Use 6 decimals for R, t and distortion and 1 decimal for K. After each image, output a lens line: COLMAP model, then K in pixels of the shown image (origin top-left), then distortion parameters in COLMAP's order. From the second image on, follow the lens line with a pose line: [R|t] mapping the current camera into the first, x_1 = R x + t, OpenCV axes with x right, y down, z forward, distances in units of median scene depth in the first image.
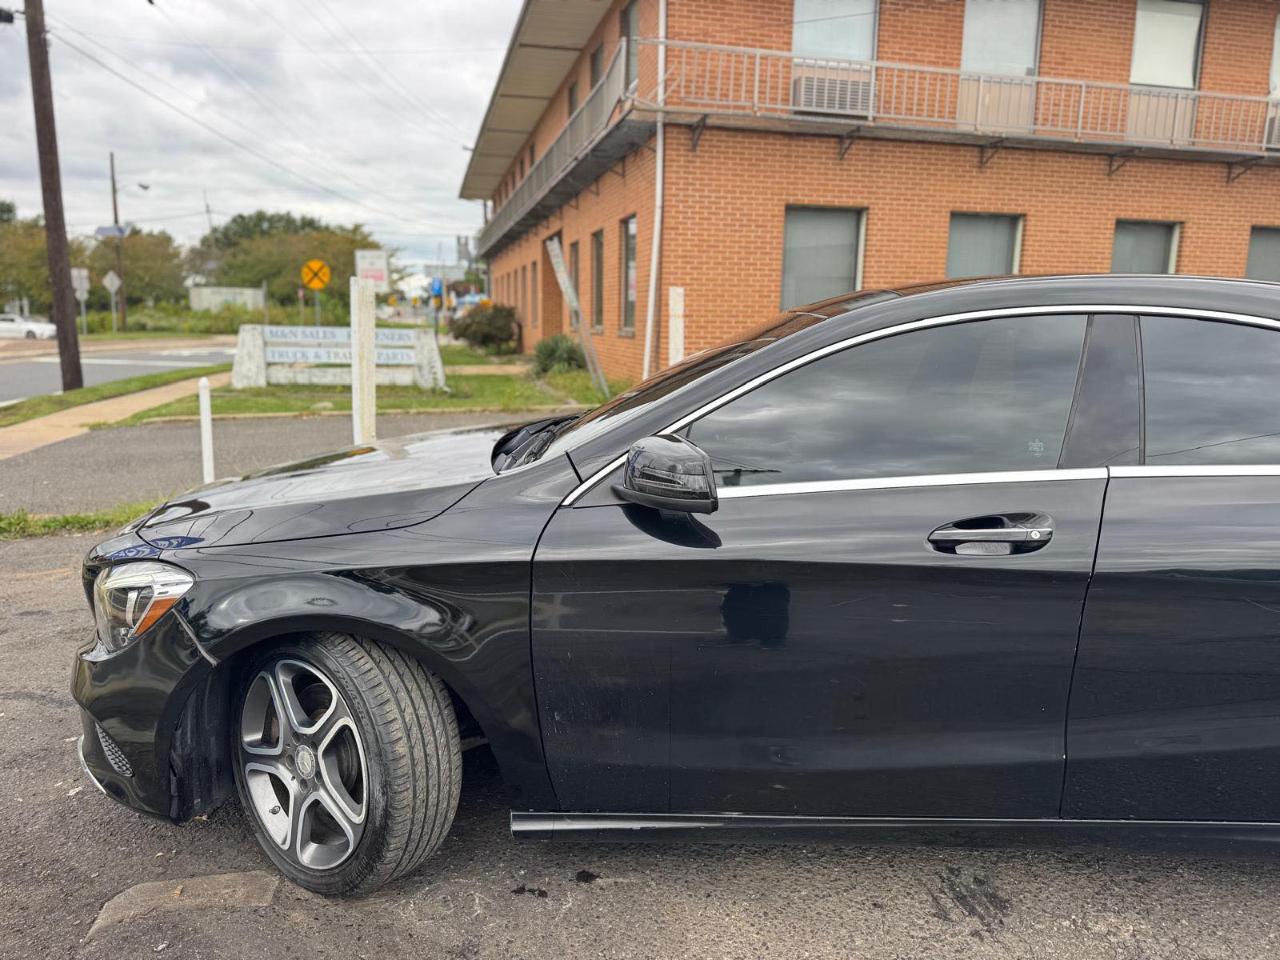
lens RADIAL K [[904.8, 0, 642.7], [0, 904.8, 473.7], [0, 0, 1]] dist [0.001020, -0.009664]
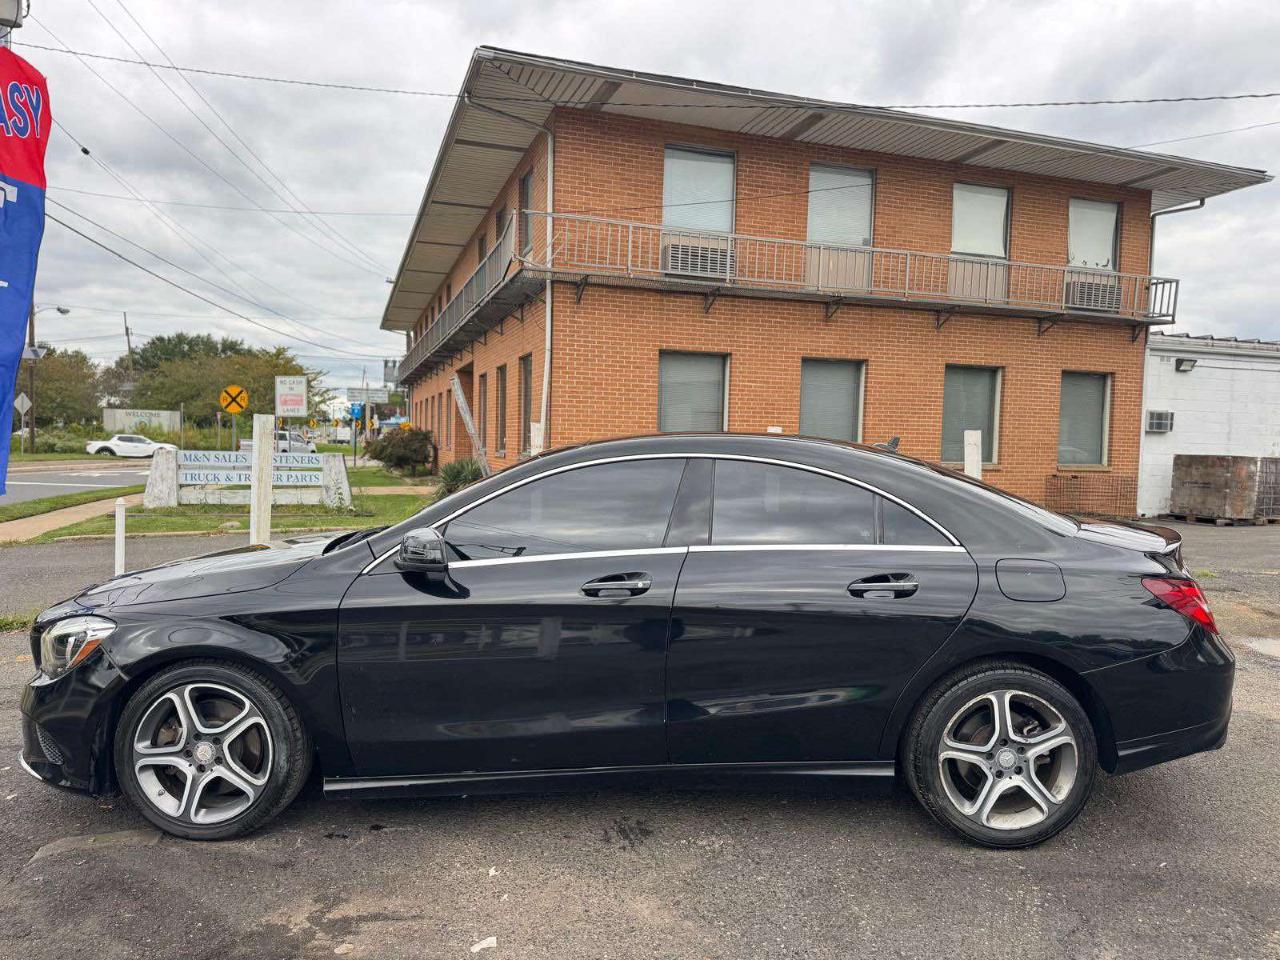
lens RADIAL K [[894.3, 0, 646.0], [0, 894.3, 483.5], [0, 0, 1]] dist [0.061109, -0.092804]
pose [[0.996387, 0.003625, 0.084848, 0.043172], [0.006911, 0.992314, -0.123554, 0.011802], [-0.084644, 0.123694, 0.988704, -0.099699]]
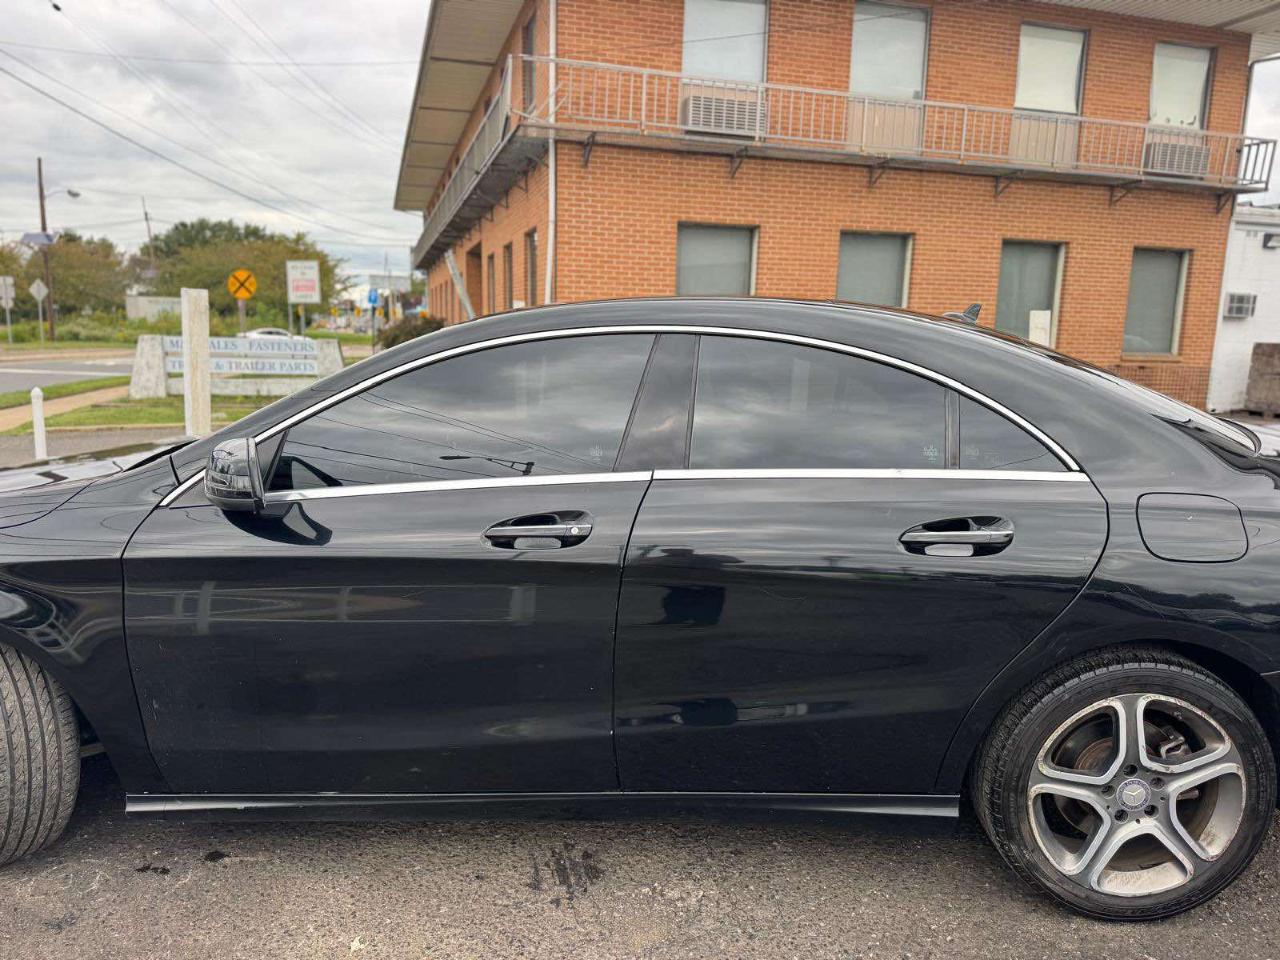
lens RADIAL K [[904.2, 0, 636.8], [0, 904.2, 483.4], [0, 0, 1]] dist [0.004431, -0.010428]
pose [[0.999116, 0.001186, 0.042021, 0.066217], [-0.001029, 0.999992, -0.003740, 0.001798], [-0.042025, 0.003694, 0.999110, -0.014566]]
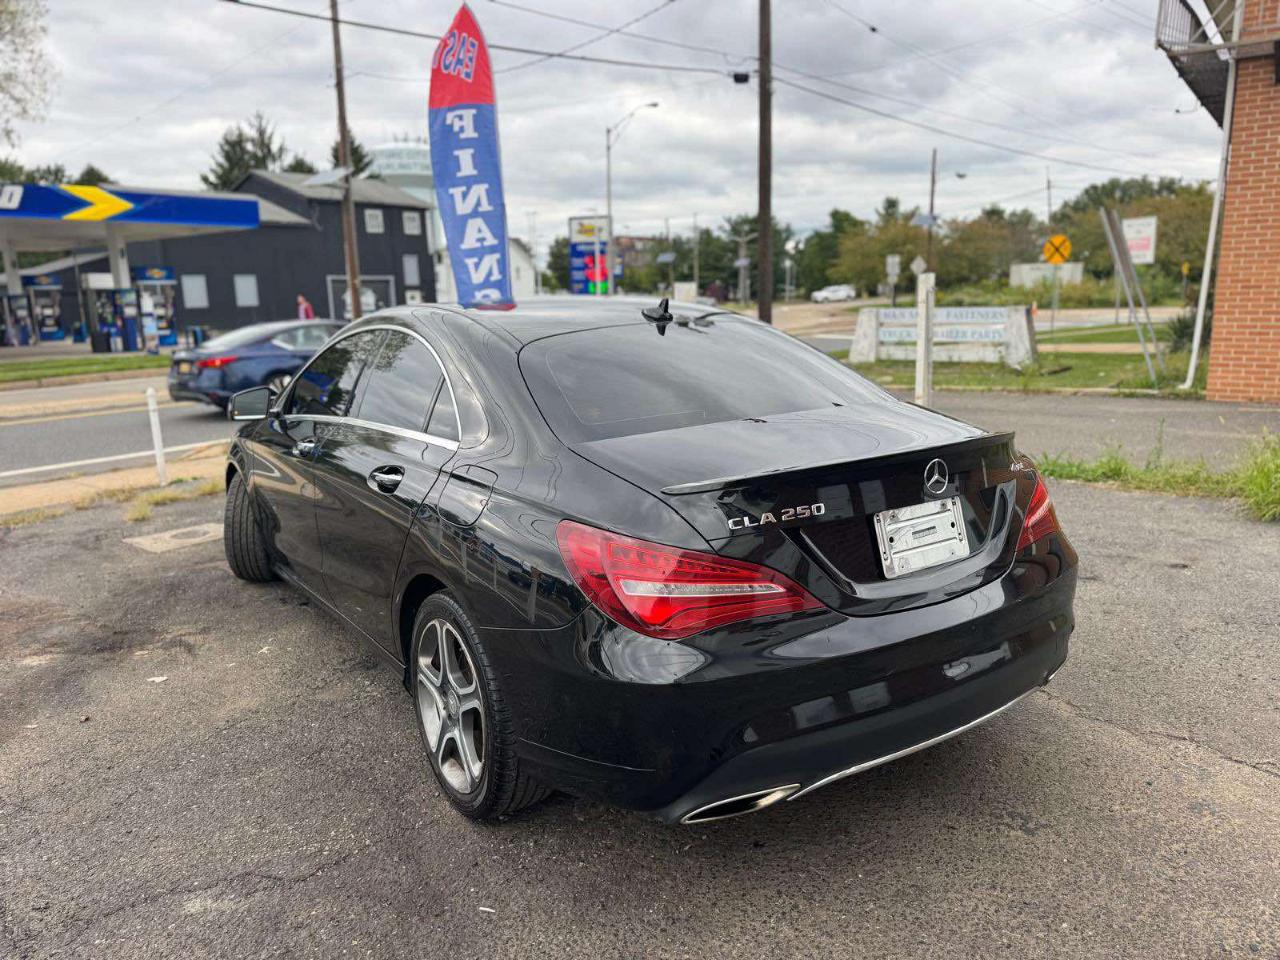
lens RADIAL K [[901.5, 0, 642.4], [0, 901.5, 482.8], [0, 0, 1]] dist [0.020159, -0.028347]
pose [[0.633254, 0.127535, -0.763364, 0.331117], [-0.098229, 0.991597, 0.084180, -0.012593], [0.767685, 0.021677, 0.640460, 0.045156]]
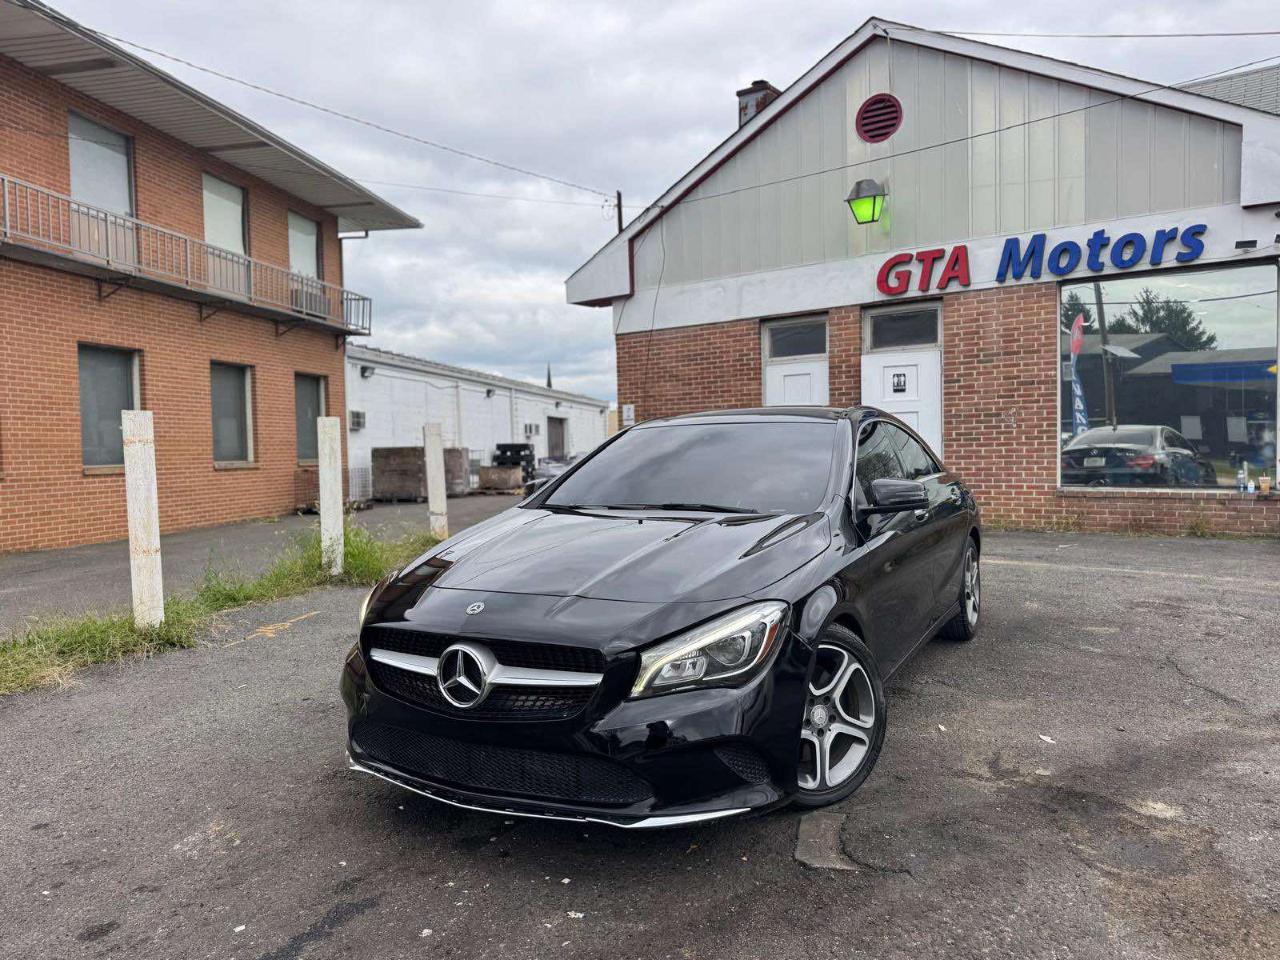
lens RADIAL K [[892.0, 0, 640.0], [0, 892.0, 480.0], [0, 0, 1]] dist [0.087458, -0.115189]
pose [[0.410358, -0.054361, 0.910303, -0.297744], [0.181593, 0.983101, -0.023153, -0.014249], [-0.893661, 0.174806, 0.413295, 0.093426]]
